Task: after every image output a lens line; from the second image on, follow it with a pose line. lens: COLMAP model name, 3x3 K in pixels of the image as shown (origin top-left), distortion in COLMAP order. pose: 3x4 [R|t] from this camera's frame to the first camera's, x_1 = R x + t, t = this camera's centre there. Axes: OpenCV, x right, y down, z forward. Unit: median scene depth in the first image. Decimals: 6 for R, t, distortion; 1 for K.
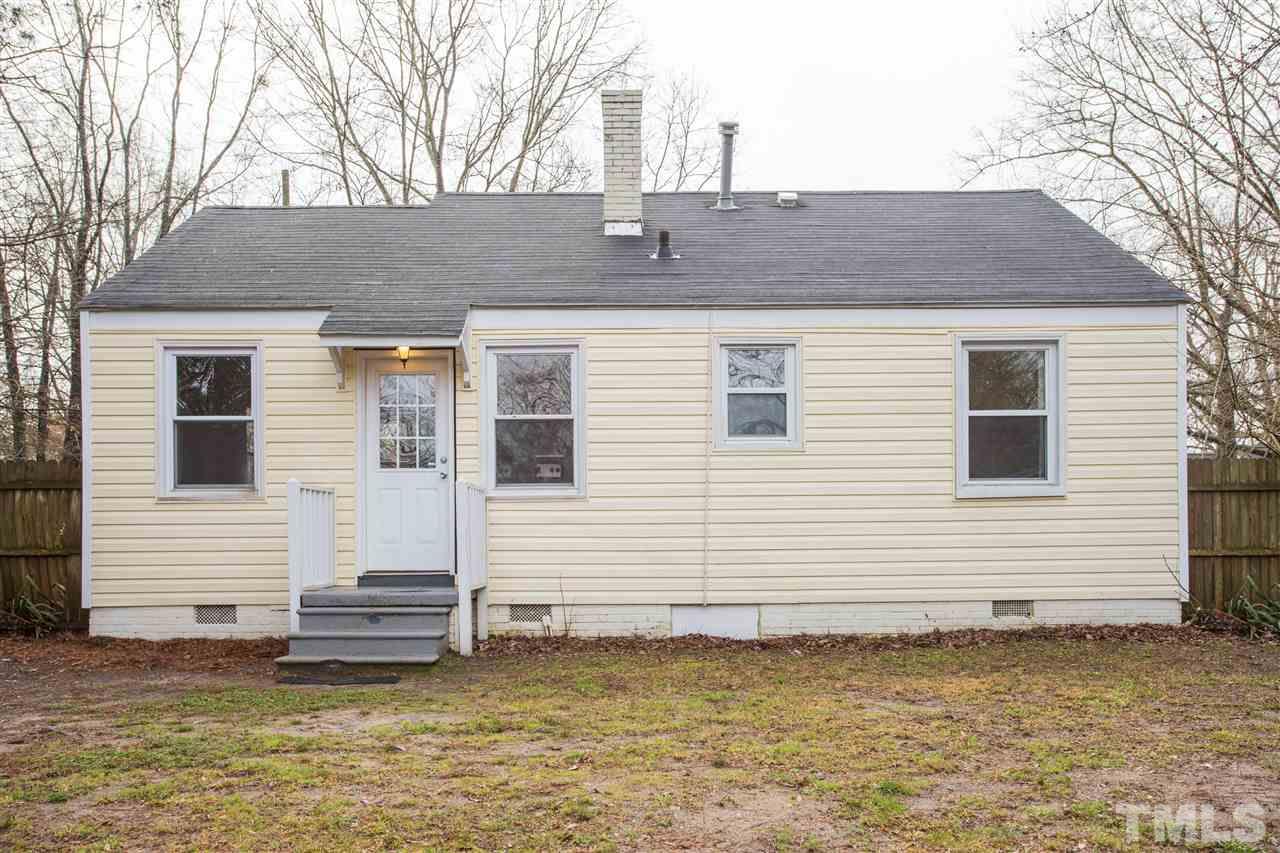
lens RADIAL K [[1164.7, 0, 640.0], [0, 1164.7, 509.4], [0, 0, 1]] dist [0.043988, -0.000652]
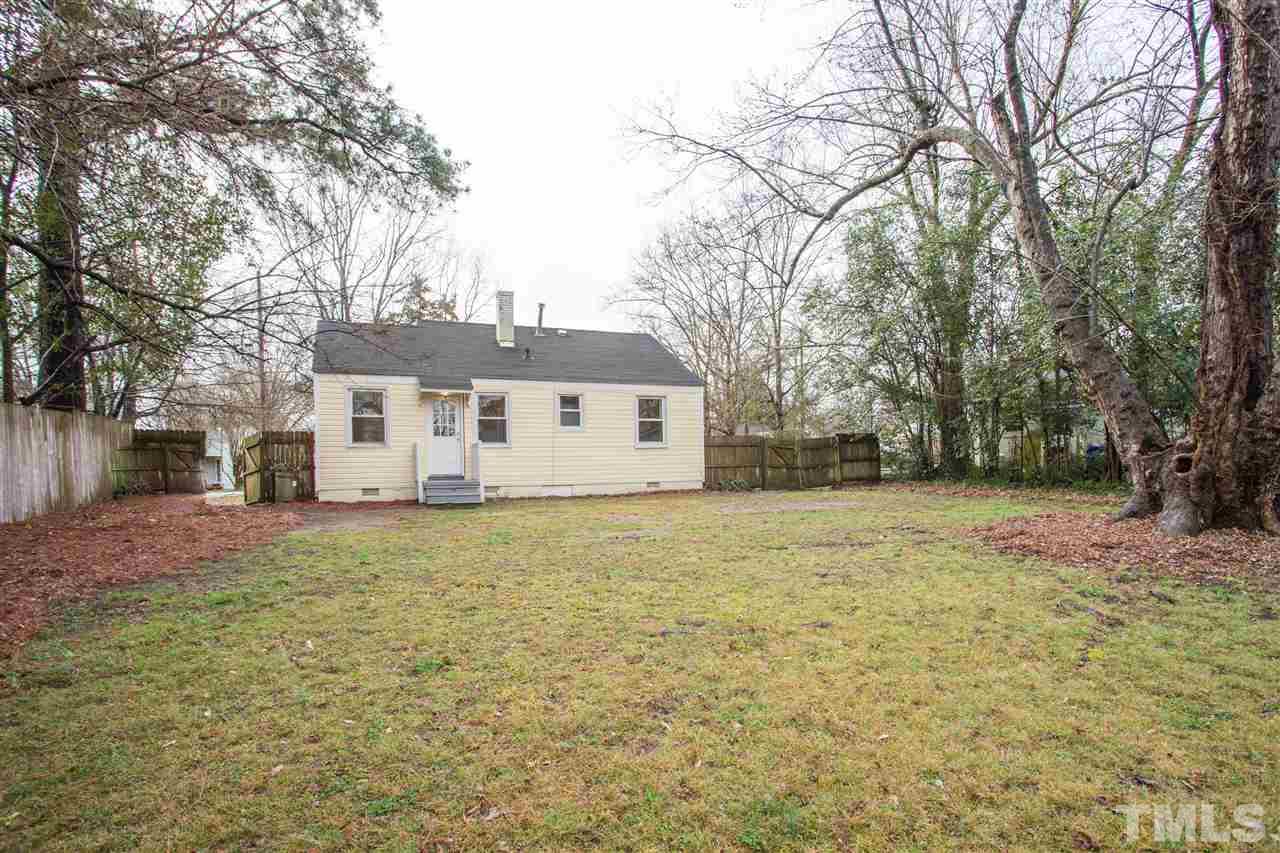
lens RADIAL K [[621.6, 0, 647.3], [0, 621.6, 436.7], [0, 0, 1]] dist [-0.000749, 0.000303]
pose [[0.932365, 0.008654, 0.361416, -0.279398], [0.002106, 0.999566, -0.029367, 0.008197], [-0.361513, 0.028142, 0.931942, -0.497717]]
